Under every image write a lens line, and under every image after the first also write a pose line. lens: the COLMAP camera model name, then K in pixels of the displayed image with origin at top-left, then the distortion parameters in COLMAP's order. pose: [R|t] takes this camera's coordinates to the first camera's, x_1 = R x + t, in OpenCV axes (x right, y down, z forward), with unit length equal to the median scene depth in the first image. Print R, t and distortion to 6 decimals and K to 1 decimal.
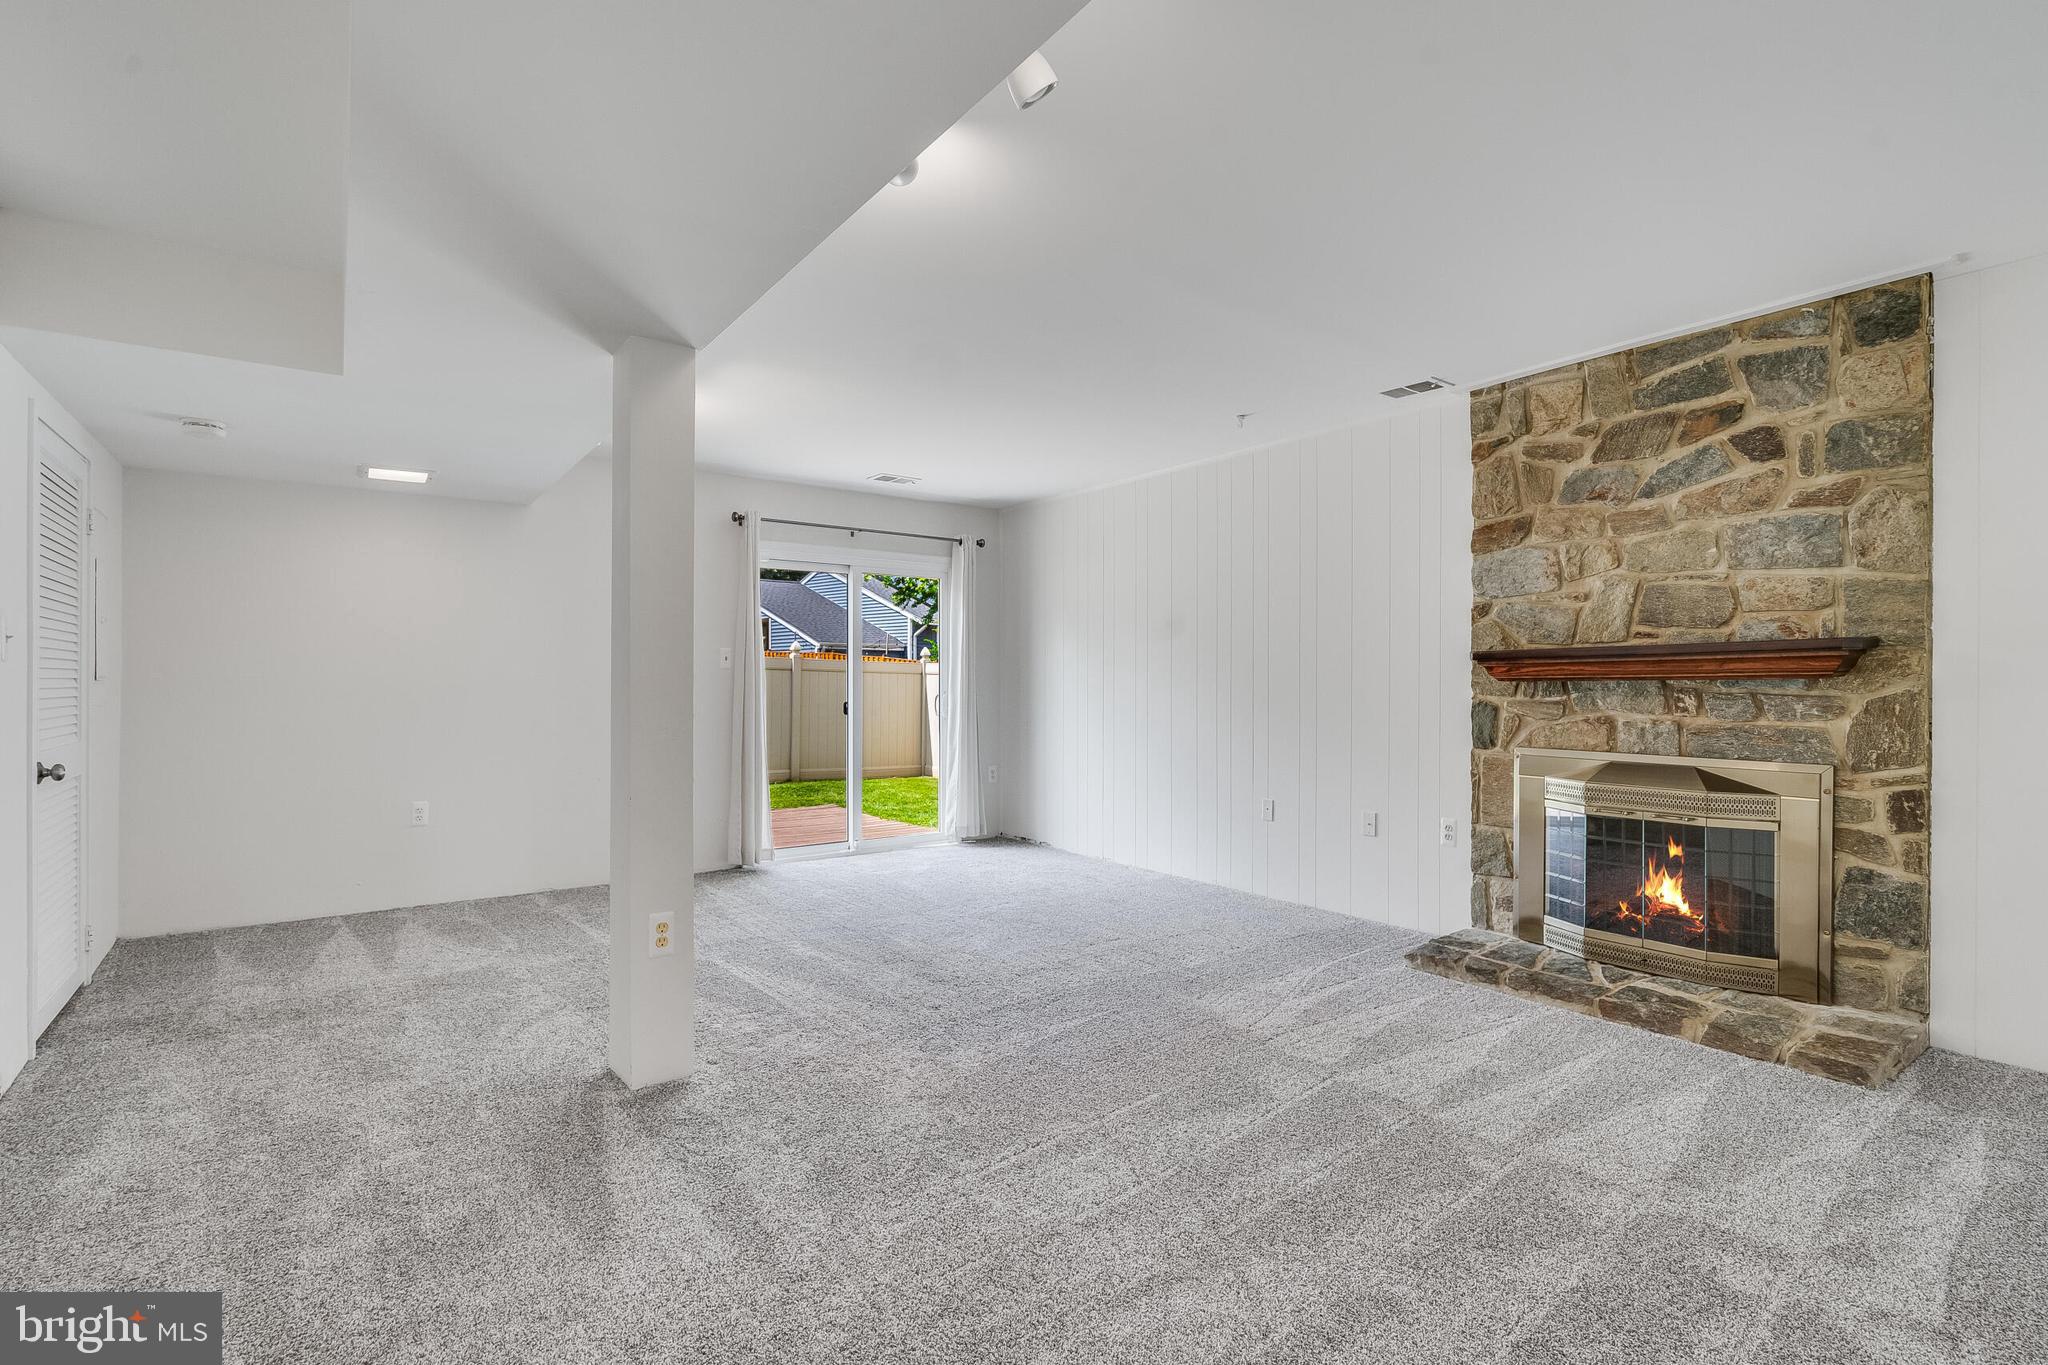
lens RADIAL K [[938.3, 0, 1018.0], [0, 938.3, 682.9], [0, 0, 1]] dist [-0.002186, 0.000553]
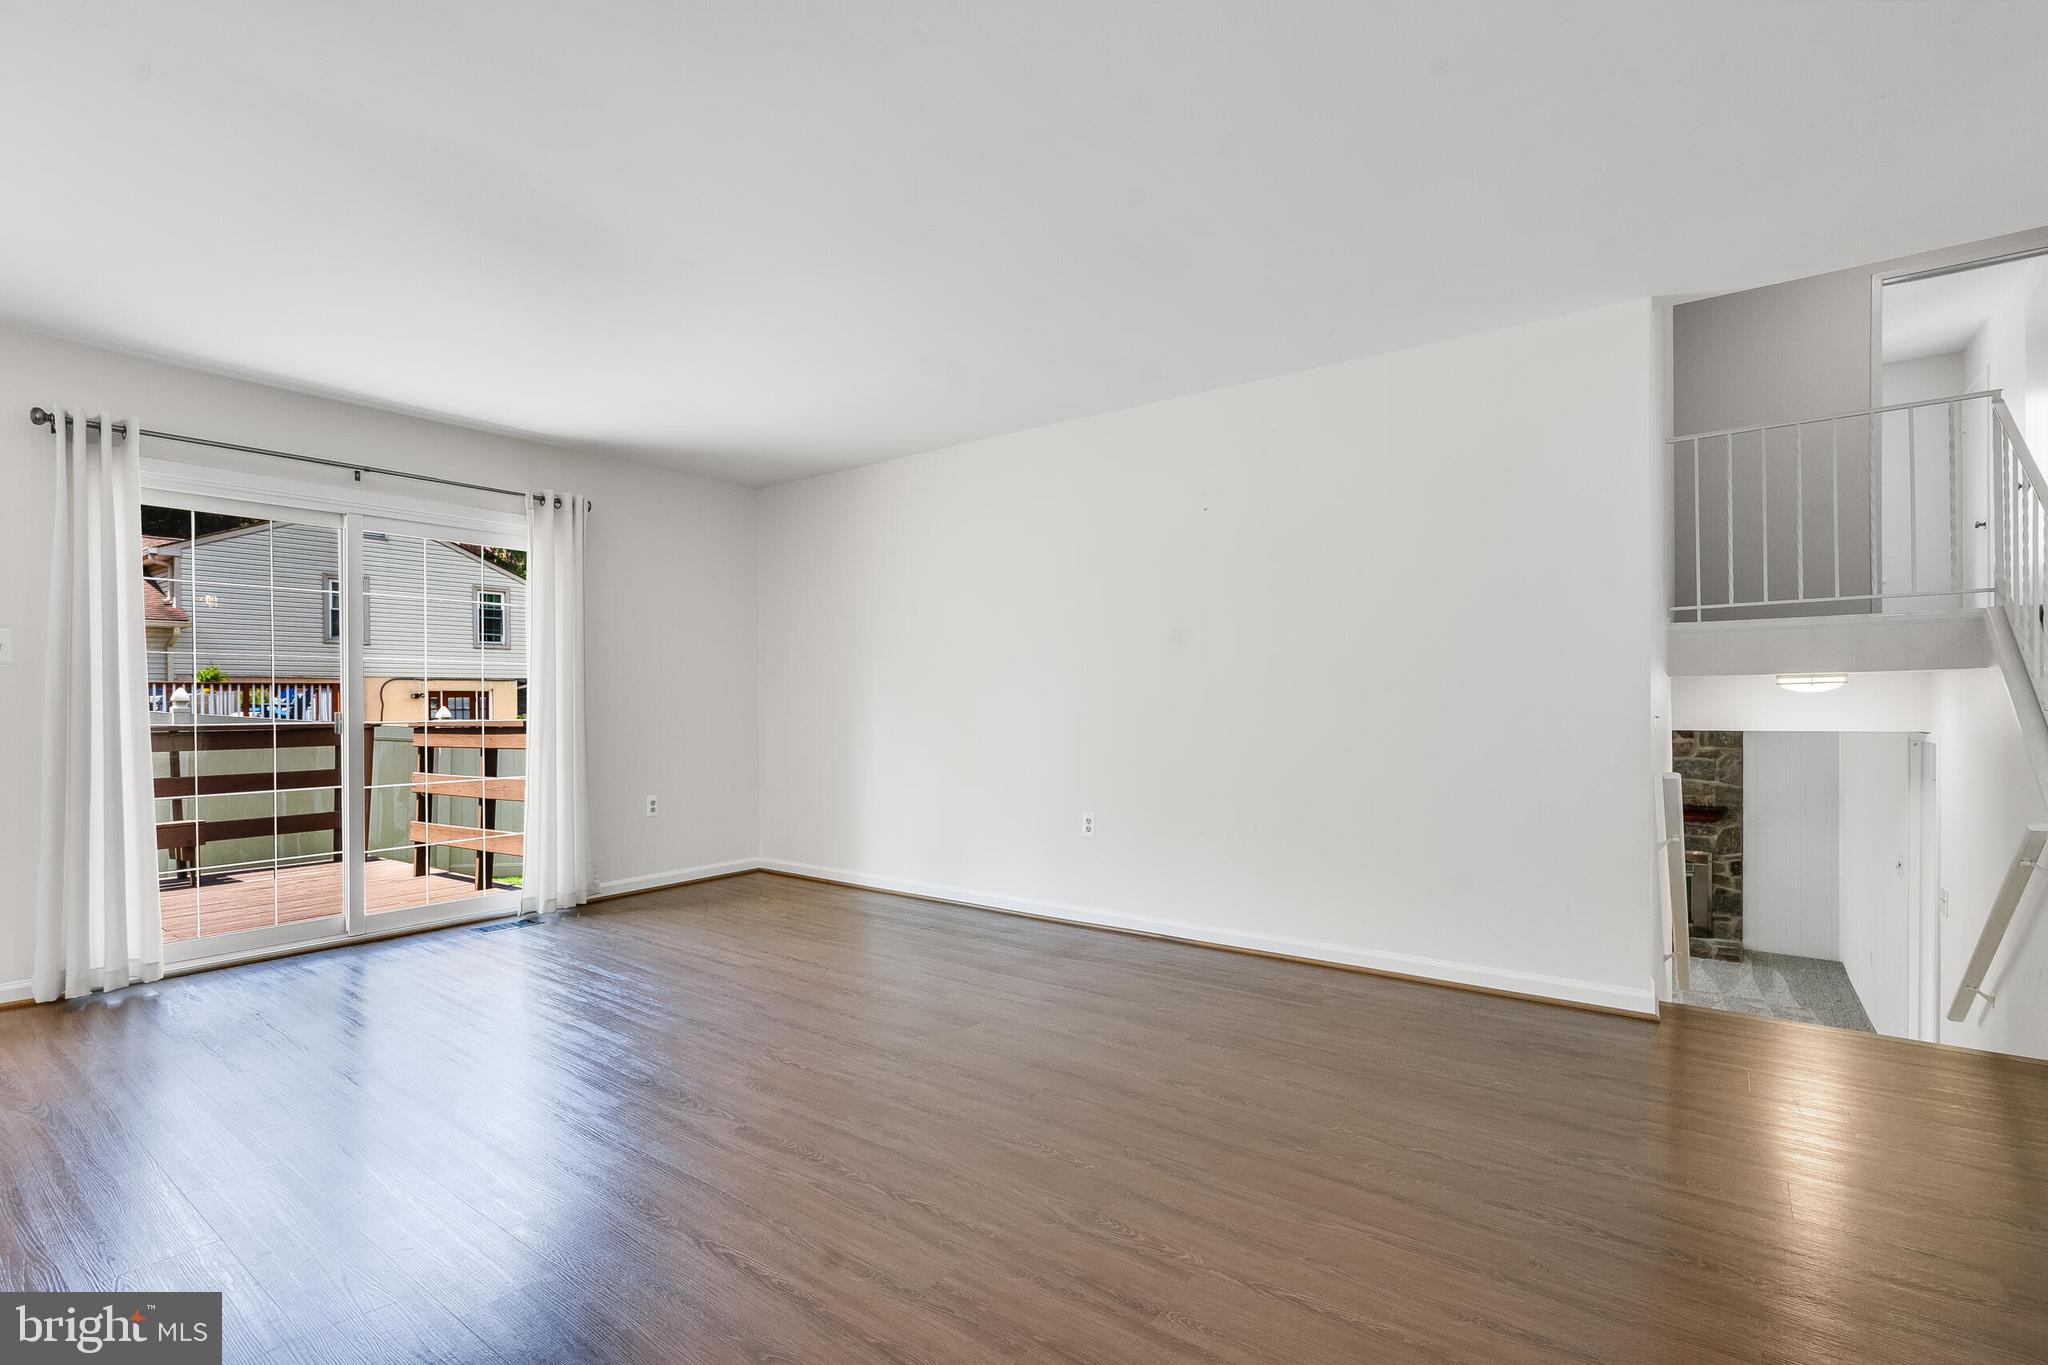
lens RADIAL K [[938.3, 0, 1032.1], [0, 938.3, 694.7], [0, 0, 1]] dist [-0.002186, 0.000553]
pose [[0.951569, 0.001313, 0.307432, -1.970619], [-0.000812, 0.999998, -0.001755, -0.385264], [-0.307434, 0.001420, 0.951568, -1.063774]]
